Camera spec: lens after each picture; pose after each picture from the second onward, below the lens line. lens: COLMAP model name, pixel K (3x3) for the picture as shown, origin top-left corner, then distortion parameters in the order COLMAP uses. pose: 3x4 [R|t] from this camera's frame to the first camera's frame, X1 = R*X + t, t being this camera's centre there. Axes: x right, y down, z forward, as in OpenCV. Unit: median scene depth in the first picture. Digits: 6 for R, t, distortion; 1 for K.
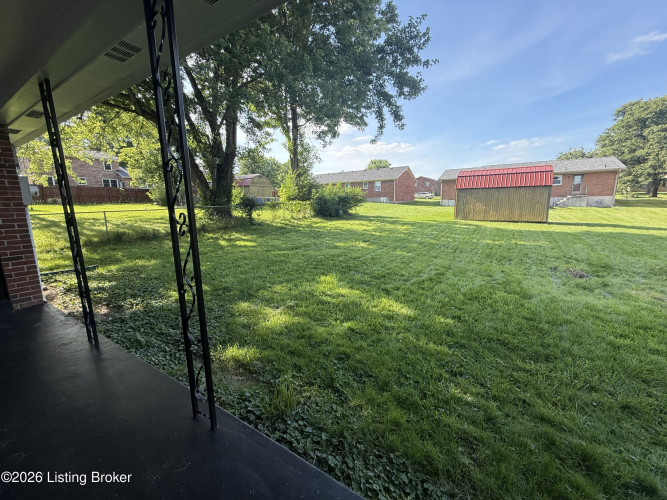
lens RADIAL K [[267.3, 0, 336.4], [0, 267.3, 249.6], [0, 0, 1]] dist [-0.000581, 0.000340]
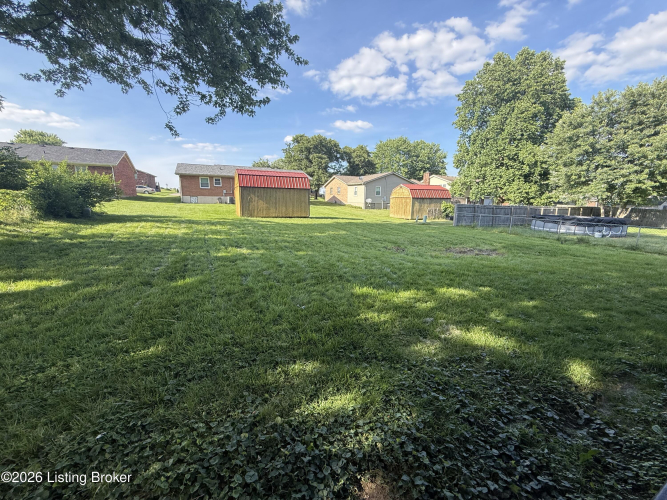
lens RADIAL K [[267.3, 0, 334.2], [0, 267.3, 245.0], [0, 0, 1]] dist [-0.000581, 0.000340]
pose [[0.526058, -0.116893, 0.842377, -0.125884], [0.121731, 0.990659, 0.061450, -0.015387], [-0.841692, 0.070217, 0.535373, 0.100414]]
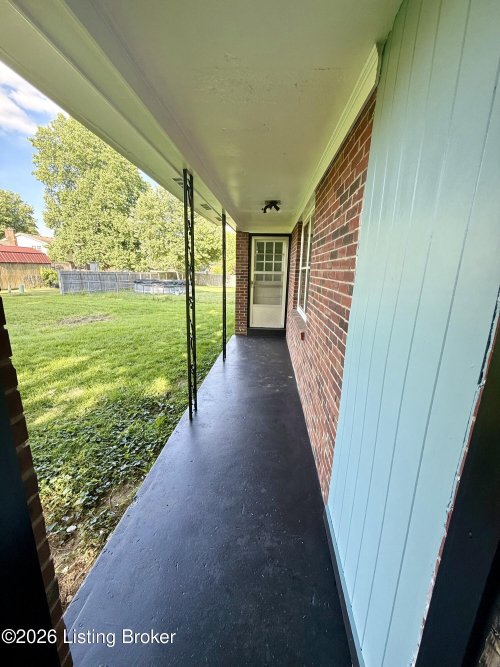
lens RADIAL K [[267.3, 0, 247.2], [0, 267.3, 334.4], [0, 0, 1]] dist [-0.000581, 0.000340]
pose [[-0.450495, -0.201856, 0.869660, -0.155505], [0.136549, 0.947064, 0.290557, -0.020242], [-0.882275, 0.249646, -0.399084, 0.092460]]
